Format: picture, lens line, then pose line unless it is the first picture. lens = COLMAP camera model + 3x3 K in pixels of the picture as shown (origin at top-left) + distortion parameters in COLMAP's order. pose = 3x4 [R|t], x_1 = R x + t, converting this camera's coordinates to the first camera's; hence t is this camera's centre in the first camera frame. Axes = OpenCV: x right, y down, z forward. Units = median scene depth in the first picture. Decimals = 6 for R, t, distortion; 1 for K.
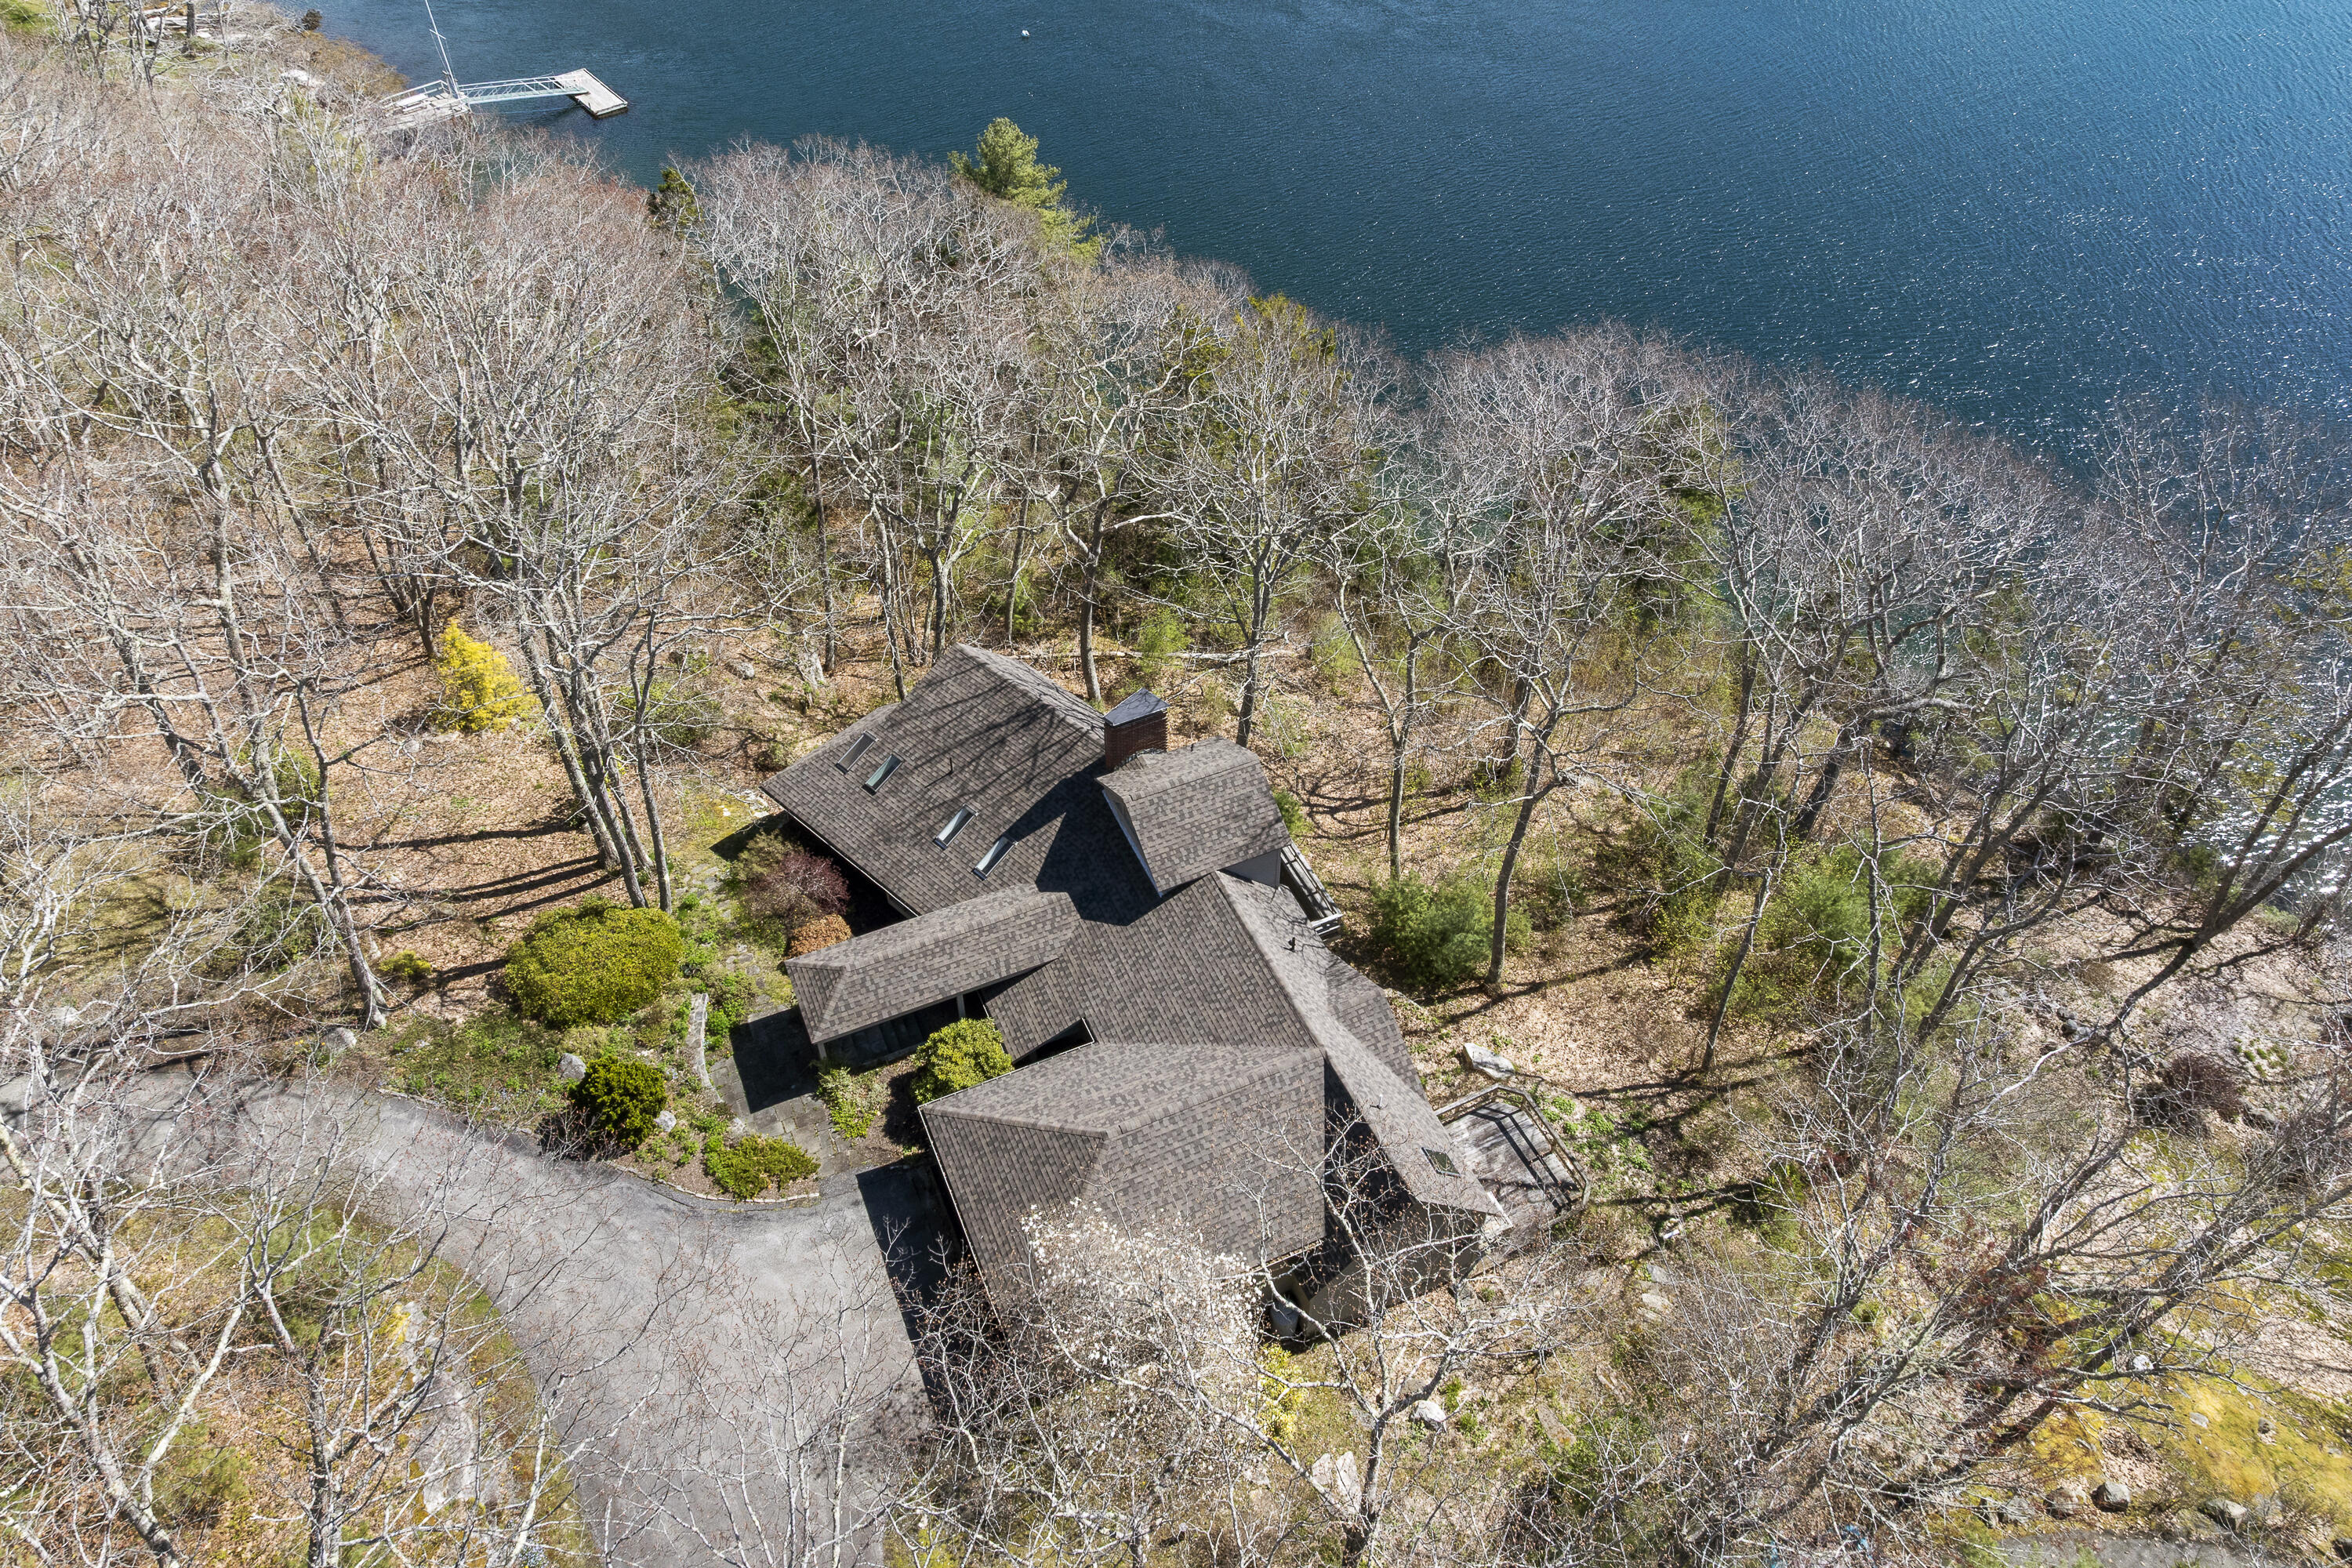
lens RADIAL K [[1702.9, 0, 1176.0], [0, 1702.9, 784.0], [0, 0, 1]] dist [0.007146, -0.002658]
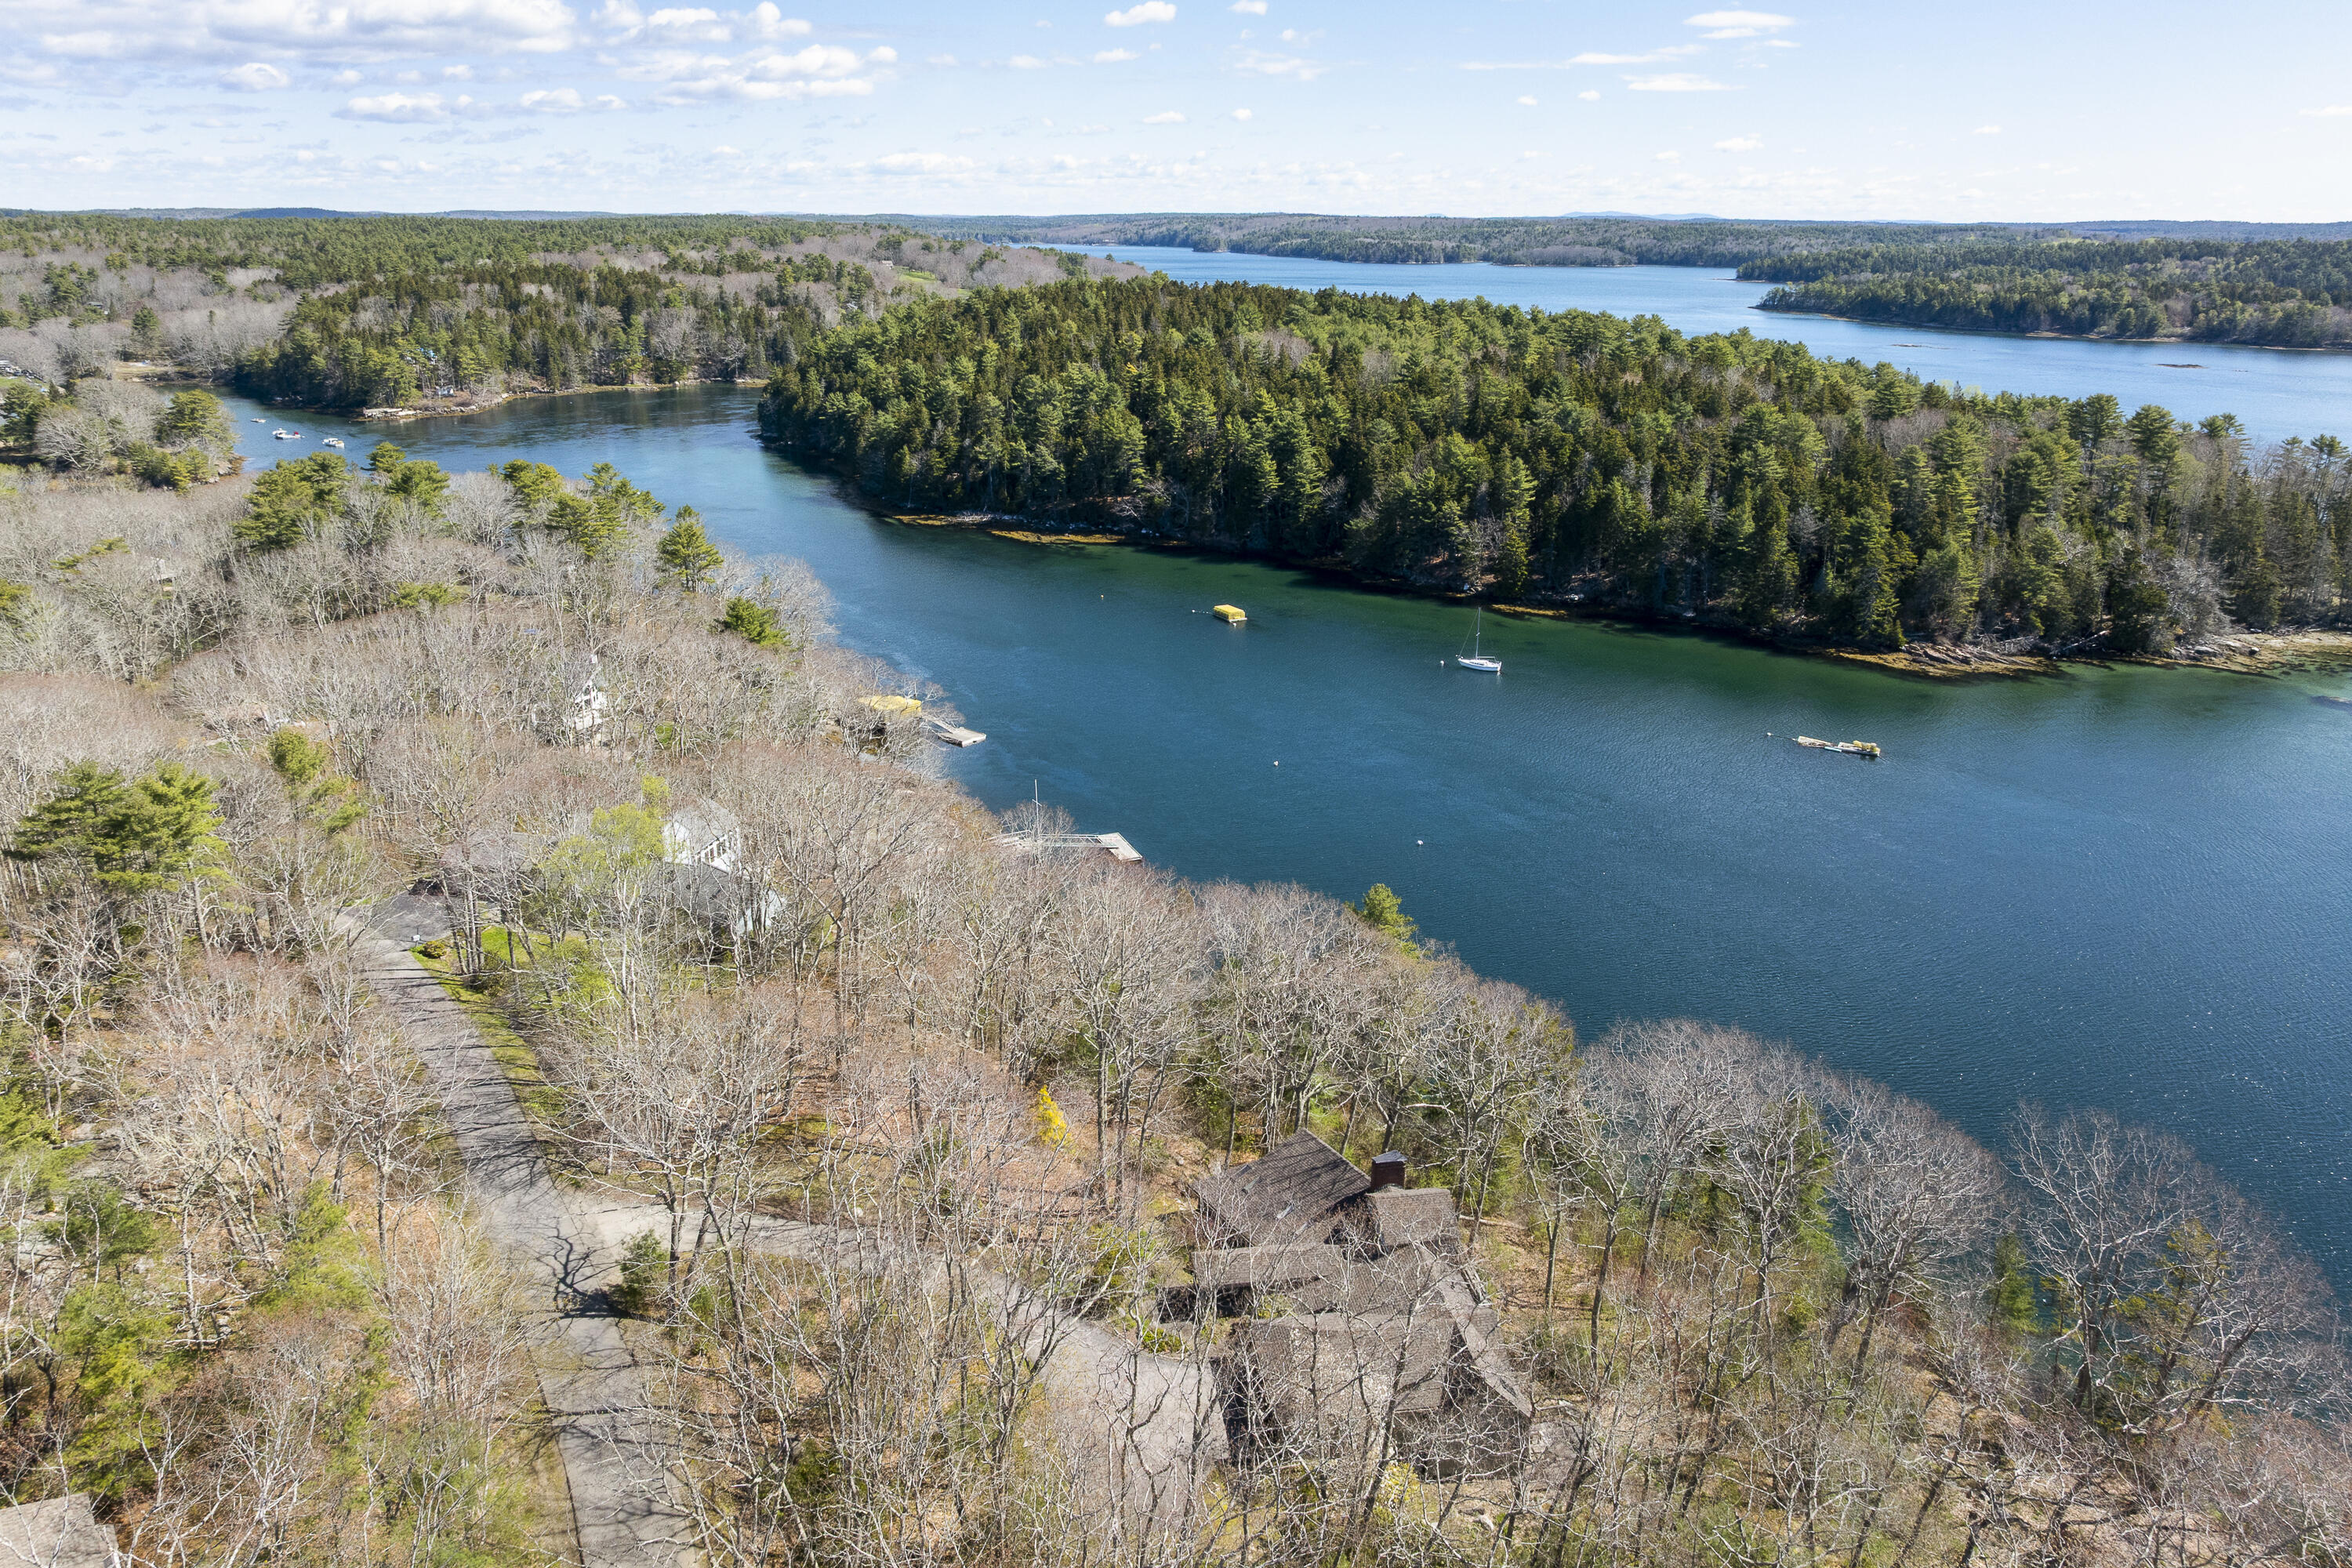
lens RADIAL K [[1702.9, 0, 1176.0], [0, 1702.9, 784.0], [0, 0, 1]] dist [0.007146, -0.002658]
pose [[0.966354, 0.087108, -0.242017, 0.157439], [-0.183037, 0.893945, -0.409097, 0.372352], [0.180715, 0.439630, 0.879811, -0.836522]]
